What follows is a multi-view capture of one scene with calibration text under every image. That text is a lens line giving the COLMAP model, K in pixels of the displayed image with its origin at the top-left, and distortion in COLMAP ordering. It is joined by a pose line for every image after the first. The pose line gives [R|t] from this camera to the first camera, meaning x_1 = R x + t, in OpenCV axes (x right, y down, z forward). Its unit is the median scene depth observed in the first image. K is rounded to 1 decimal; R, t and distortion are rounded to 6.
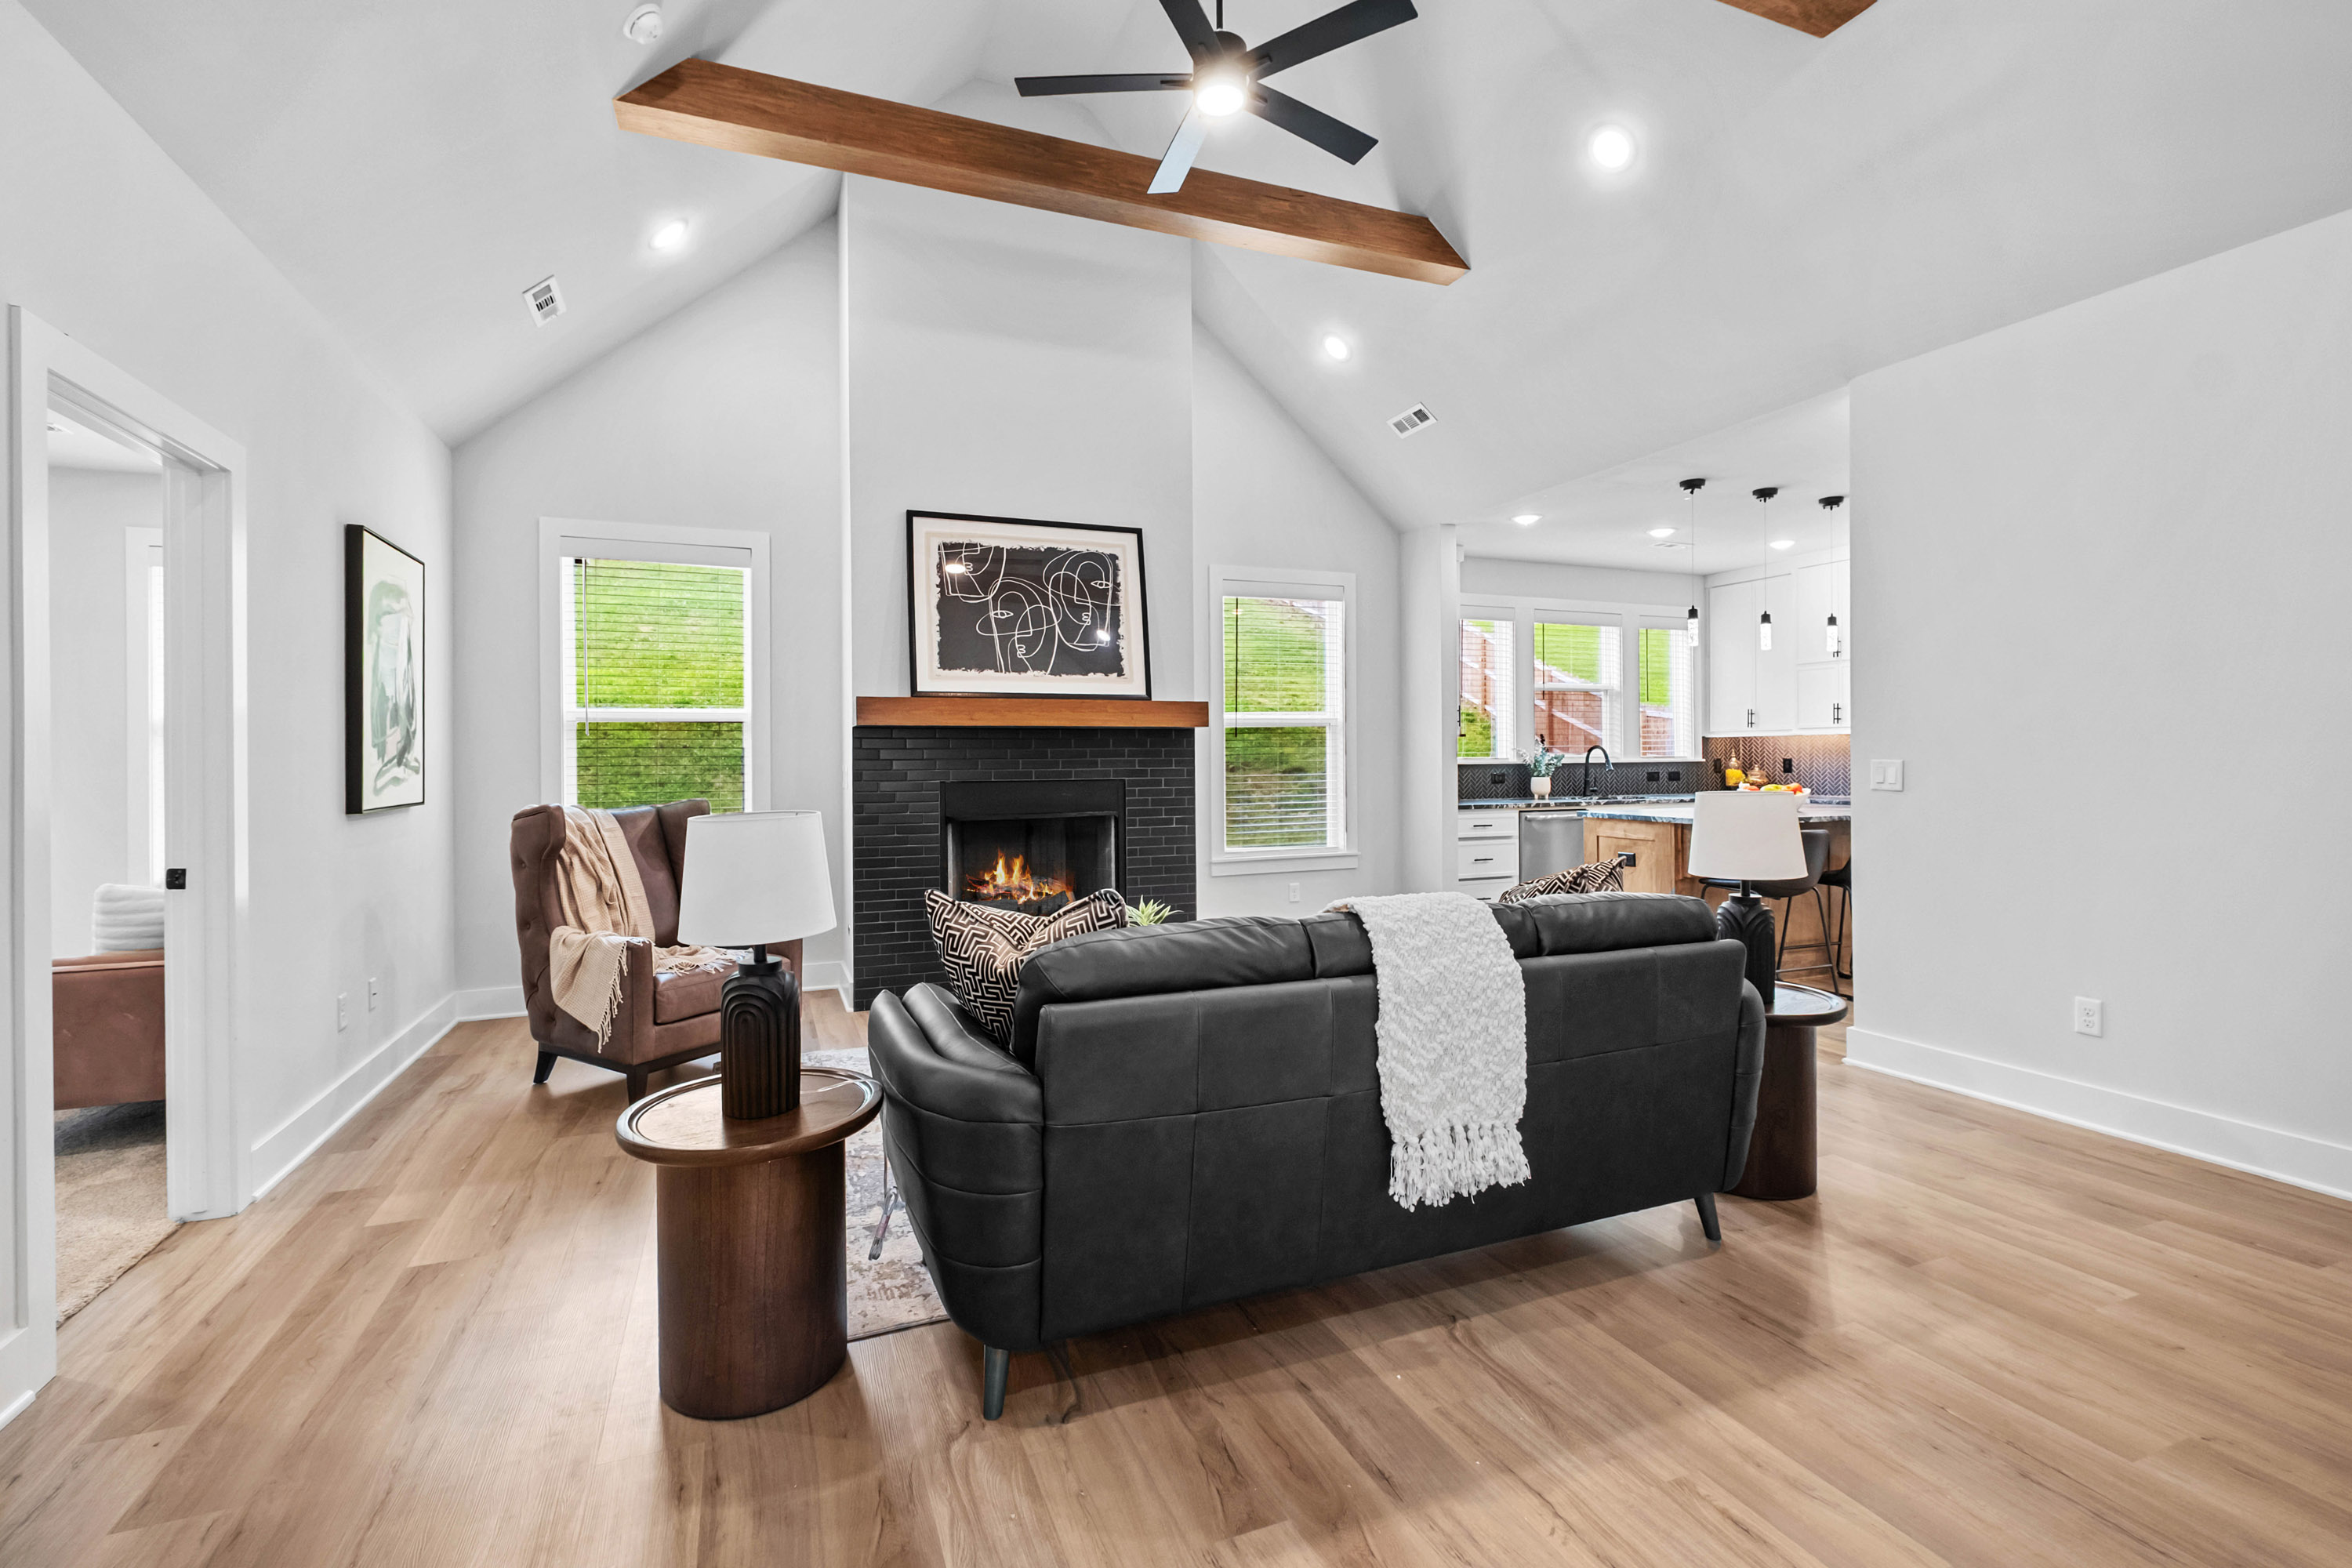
lens RADIAL K [[1045.7, 0, 1175.4], [0, 1045.7, 754.0], [0, 0, 1]] dist [-0.002133, -0.000062]
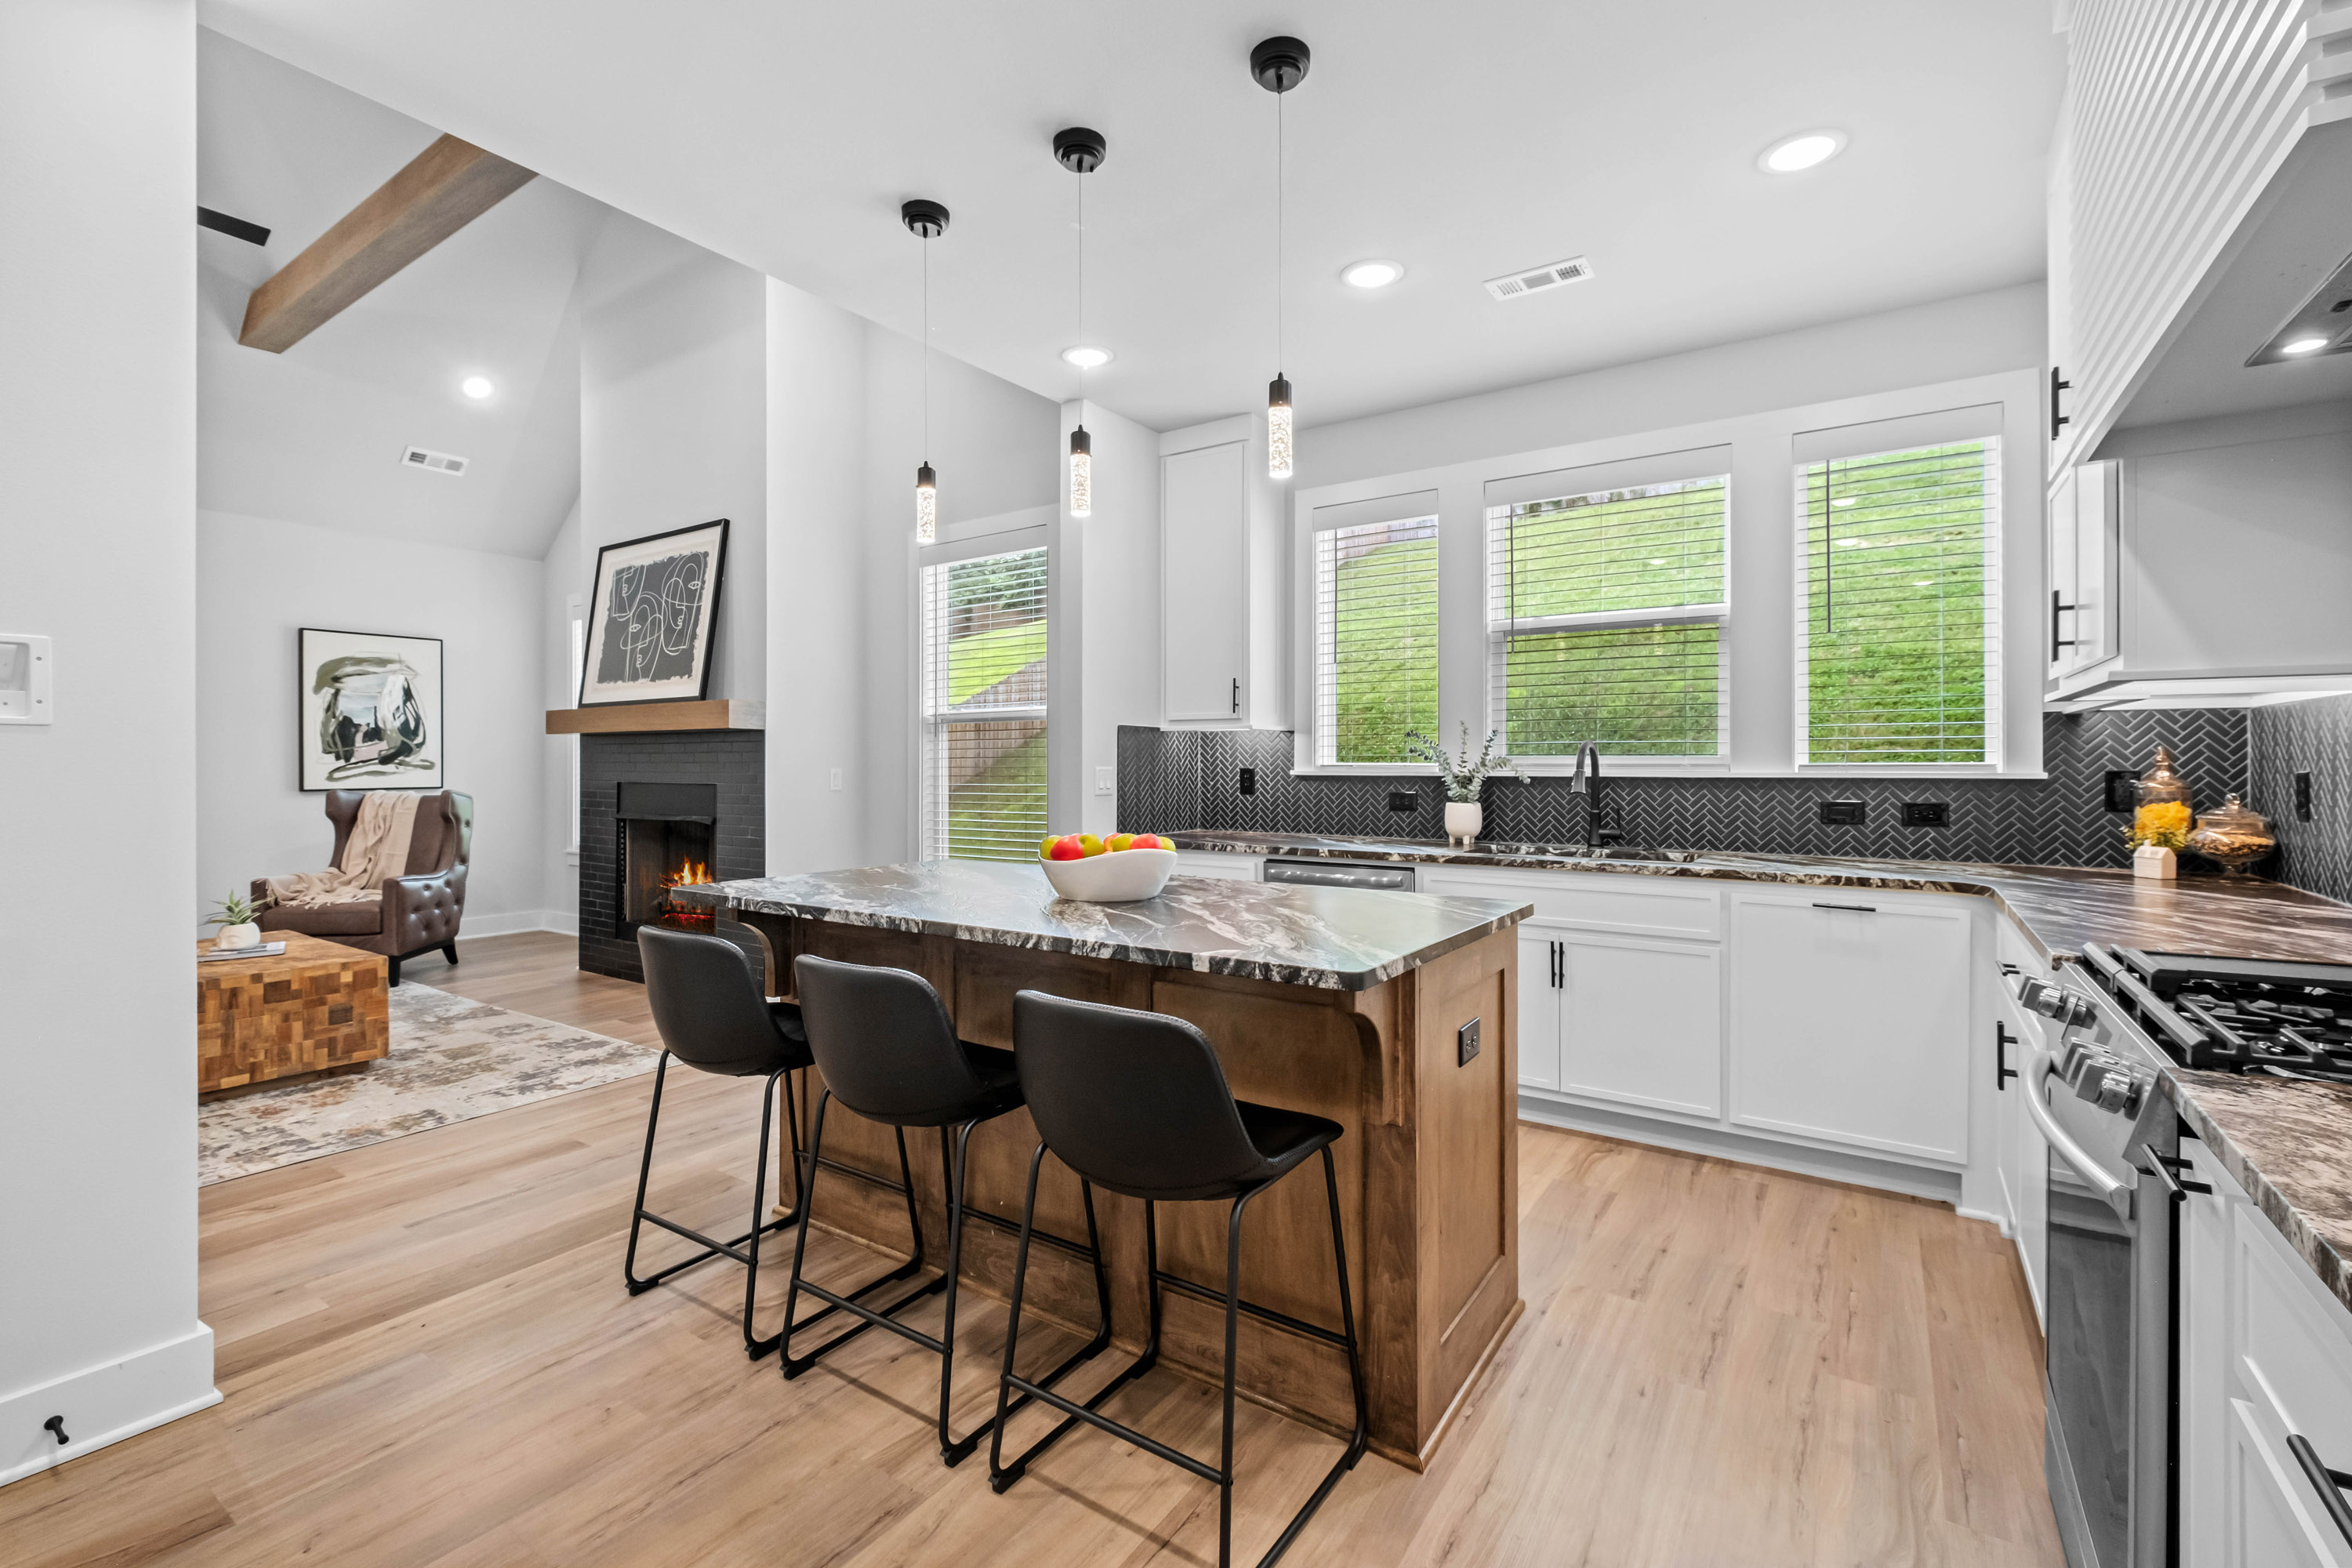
lens RADIAL K [[1024.7, 0, 1174.1], [0, 1024.7, 761.3], [0, 0, 1]] dist [0.002437, -0.006800]
pose [[0.557850, 0.004544, -0.829929, 1.023851], [0.000058, 0.999985, 0.005515, -0.002093], [0.829942, -0.003125, 0.557842, 0.875722]]
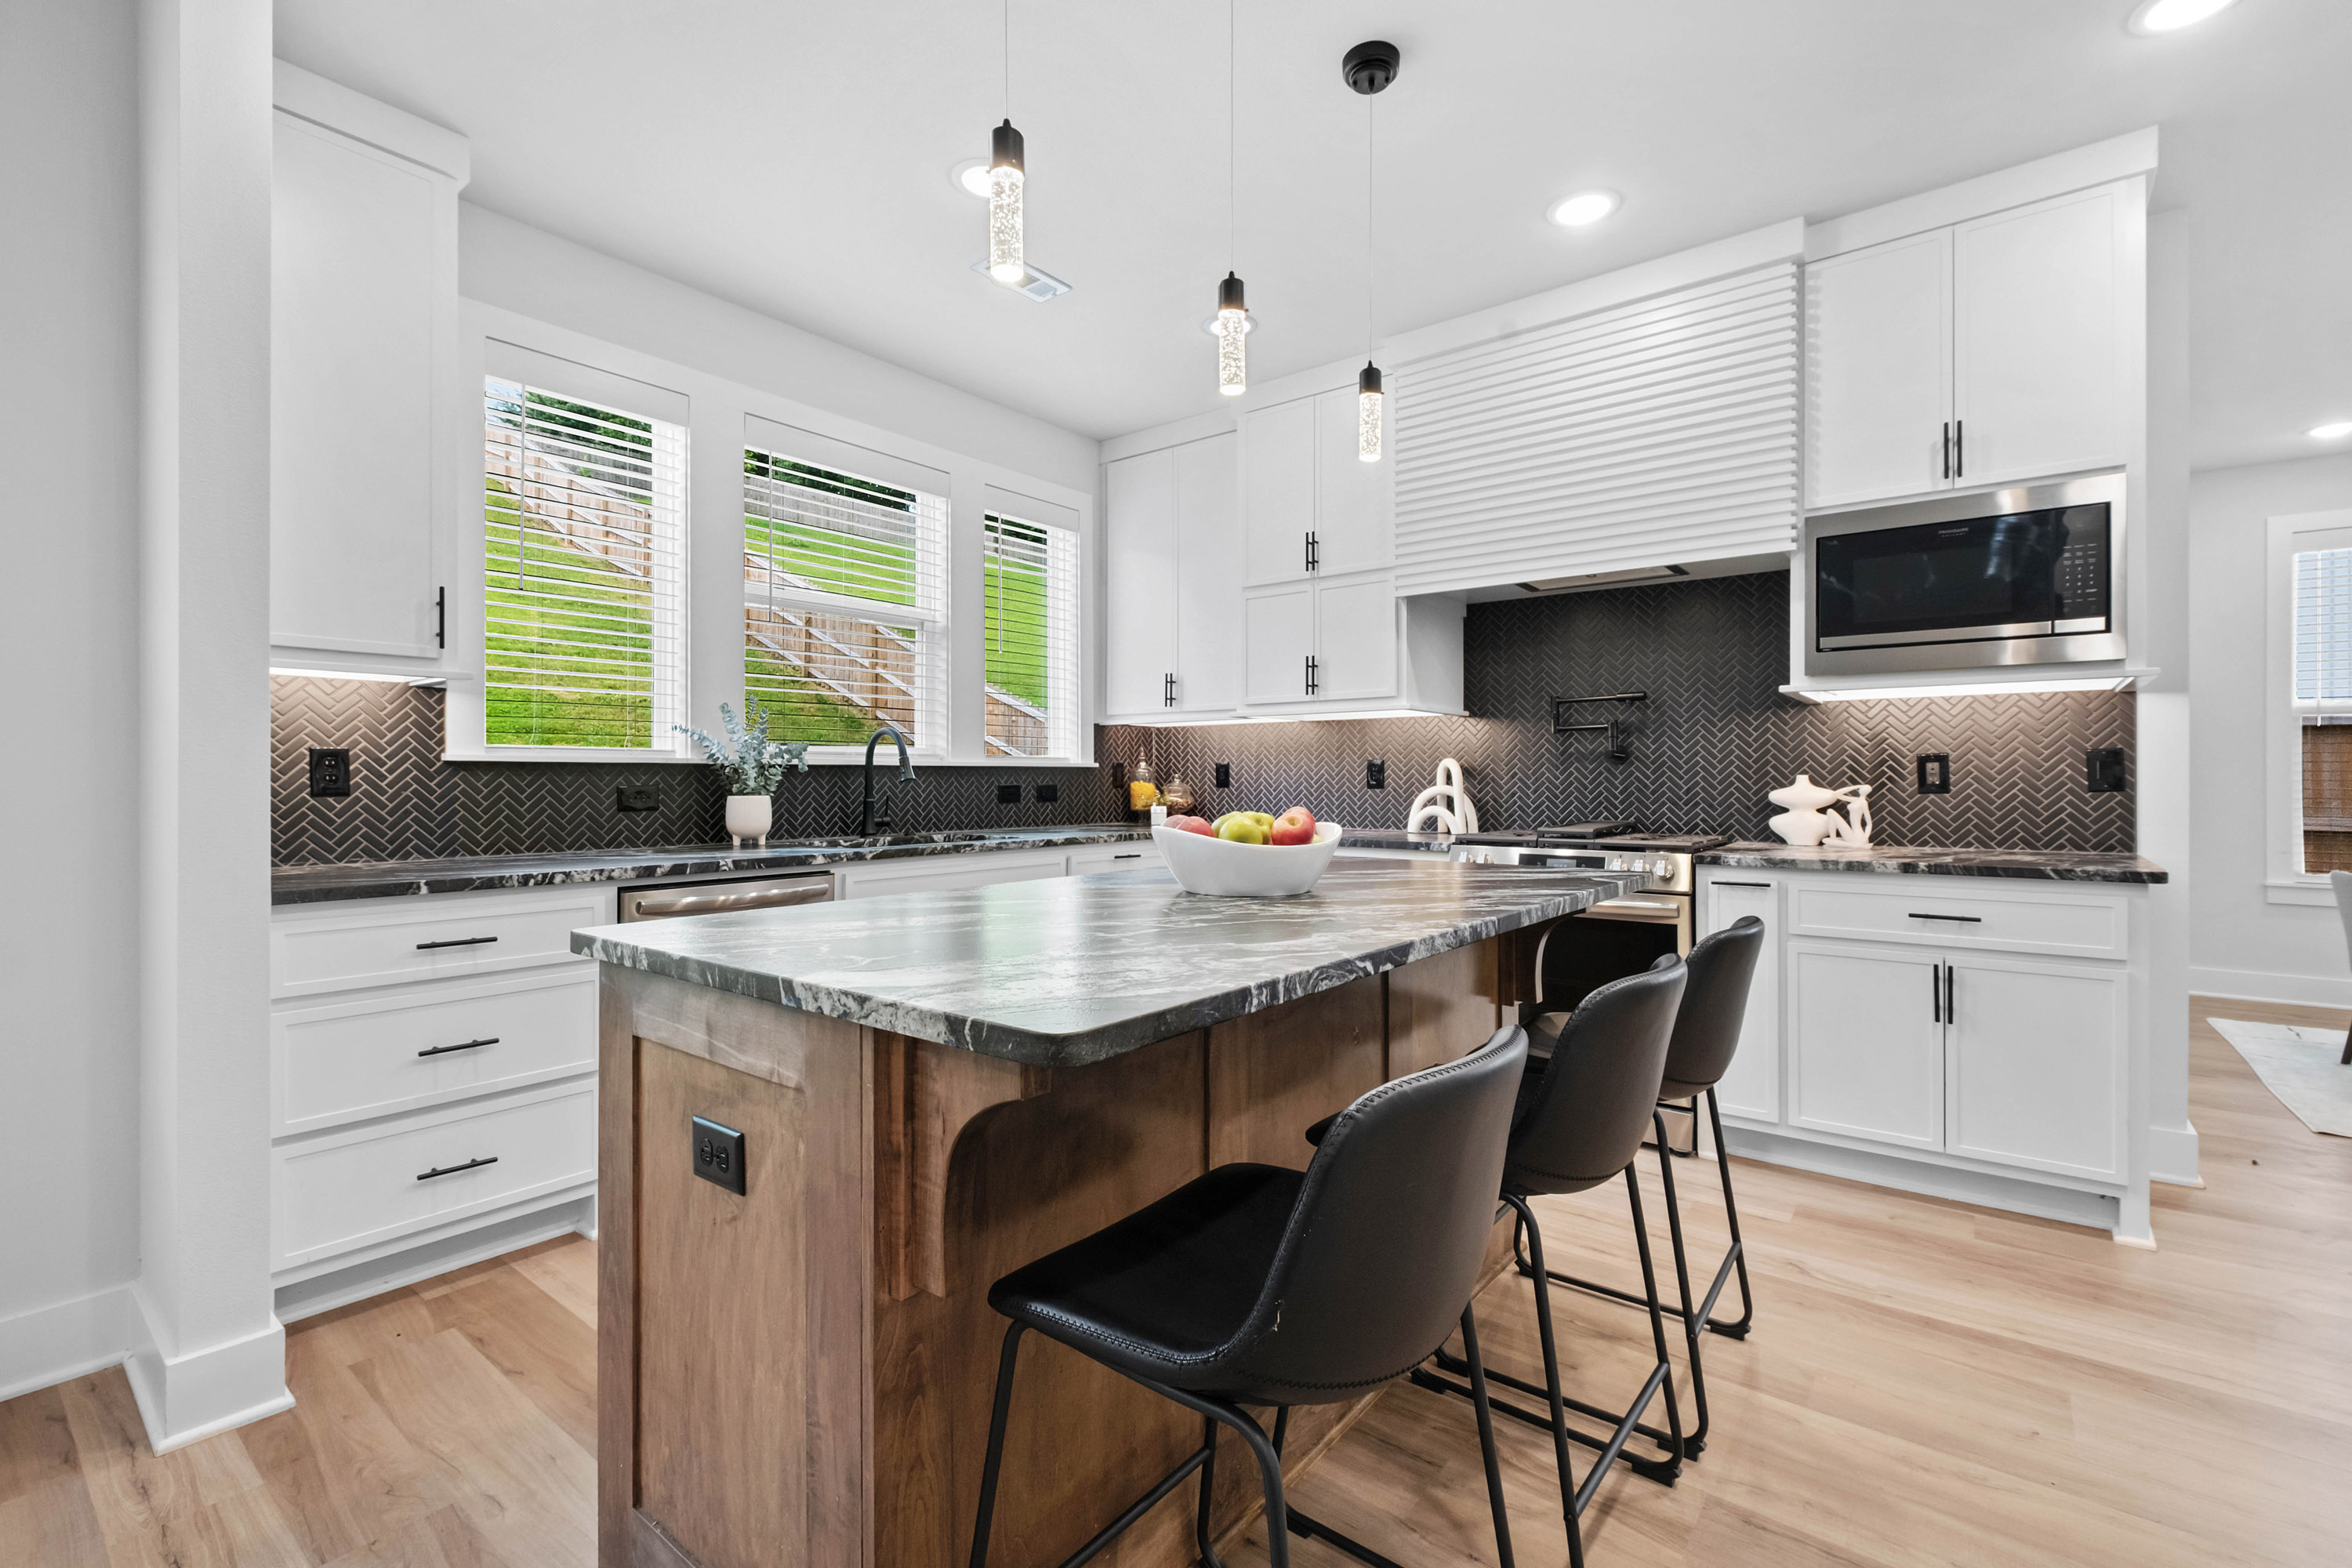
lens RADIAL K [[1025.6, 0, 1163.7], [0, 1025.6, 779.7], [0, 0, 1]] dist [0.000276, -0.000035]
pose [[0.873279, 0.004907, 0.487196, 0.430655], [-0.006581, 0.999977, 0.001725, 0.020166], [-0.487176, -0.004712, 0.873291, 0.802307]]
